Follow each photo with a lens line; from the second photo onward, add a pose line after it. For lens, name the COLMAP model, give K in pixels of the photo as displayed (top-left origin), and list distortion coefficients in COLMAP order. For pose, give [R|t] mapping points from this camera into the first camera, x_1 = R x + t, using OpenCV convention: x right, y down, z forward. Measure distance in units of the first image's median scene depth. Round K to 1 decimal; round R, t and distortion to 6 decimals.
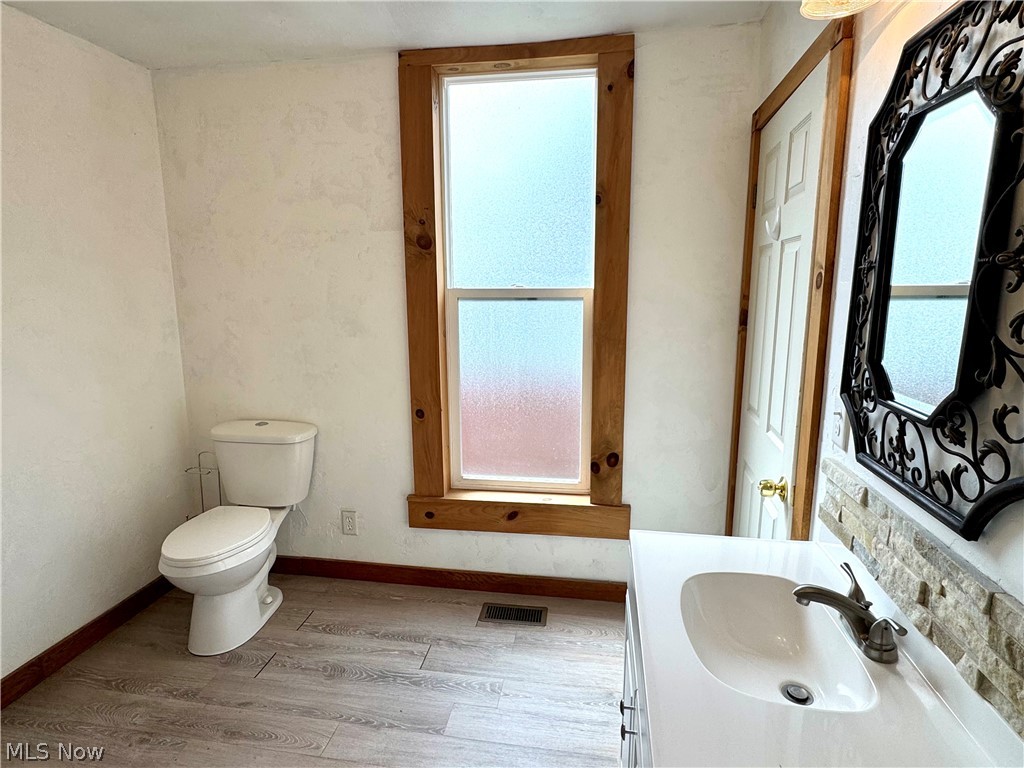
lens RADIAL K [[576.5, 0, 512.0], [0, 576.5, 384.0], [0, 0, 1]] dist [-0.000516, -0.000079]
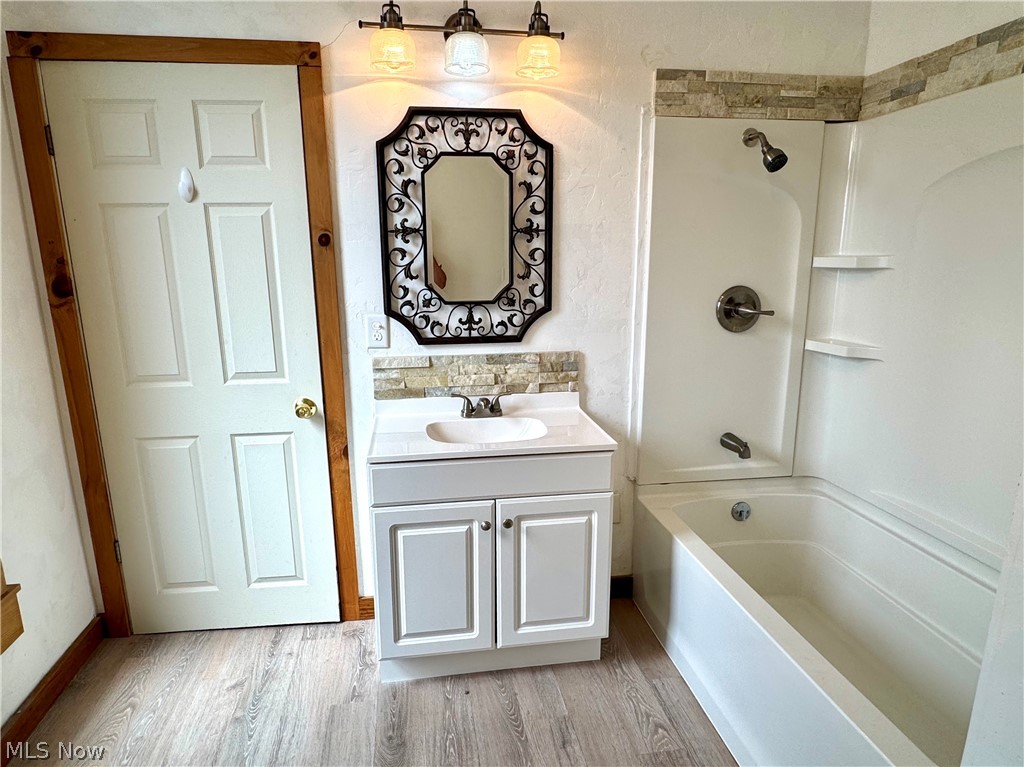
lens RADIAL K [[576.5, 0, 512.0], [0, 576.5, 383.5], [0, 0, 1]] dist [-0.000516, -0.000079]
pose [[-0.300812, -0.200975, 0.932267, -1.624602], [0.177919, 0.948555, 0.261895, -0.230722], [-0.936940, 0.244649, -0.249579, 1.740156]]
